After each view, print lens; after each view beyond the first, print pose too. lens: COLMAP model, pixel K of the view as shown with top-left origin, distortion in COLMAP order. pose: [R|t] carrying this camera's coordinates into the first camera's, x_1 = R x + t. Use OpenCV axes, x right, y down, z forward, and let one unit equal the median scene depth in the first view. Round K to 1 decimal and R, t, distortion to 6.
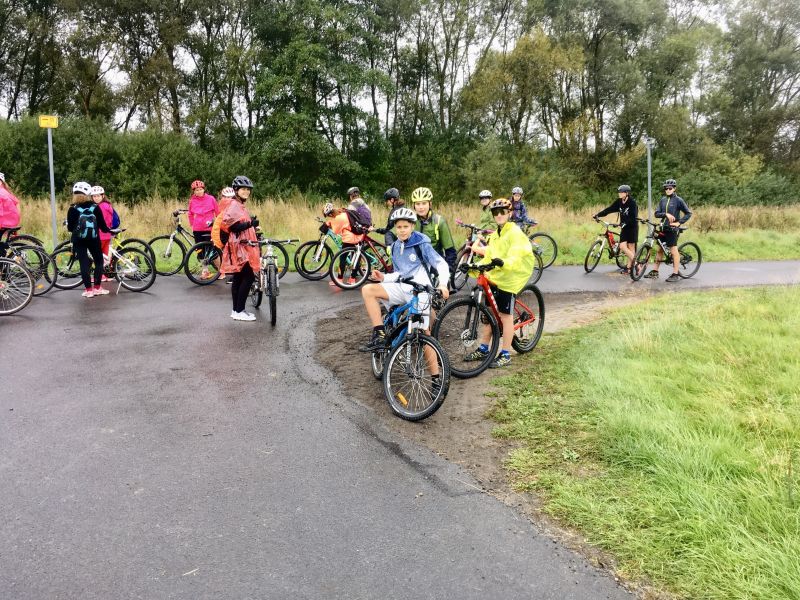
lens RADIAL K [[682.8, 0, 400.0], [0, 682.8, 300.0], [0, 0, 1]] dist [0.010340, 0.007985]
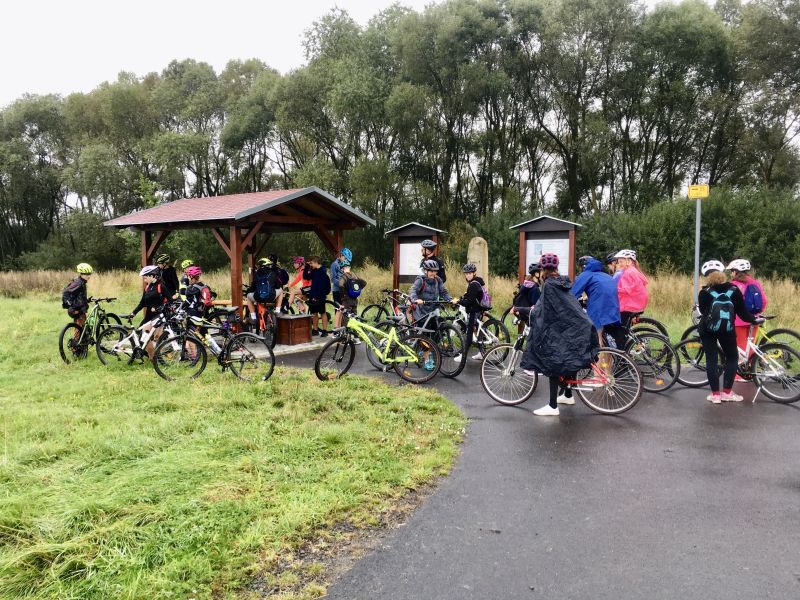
lens RADIAL K [[682.8, 0, 400.0], [0, 682.8, 300.0], [0, 0, 1]] dist [0.010340, 0.007985]
pose [[0.609357, 0.025584, -0.792483, -0.056789], [-0.110705, 0.992435, -0.053084, -0.037344], [0.785130, 0.120079, 0.607579, 0.223801]]
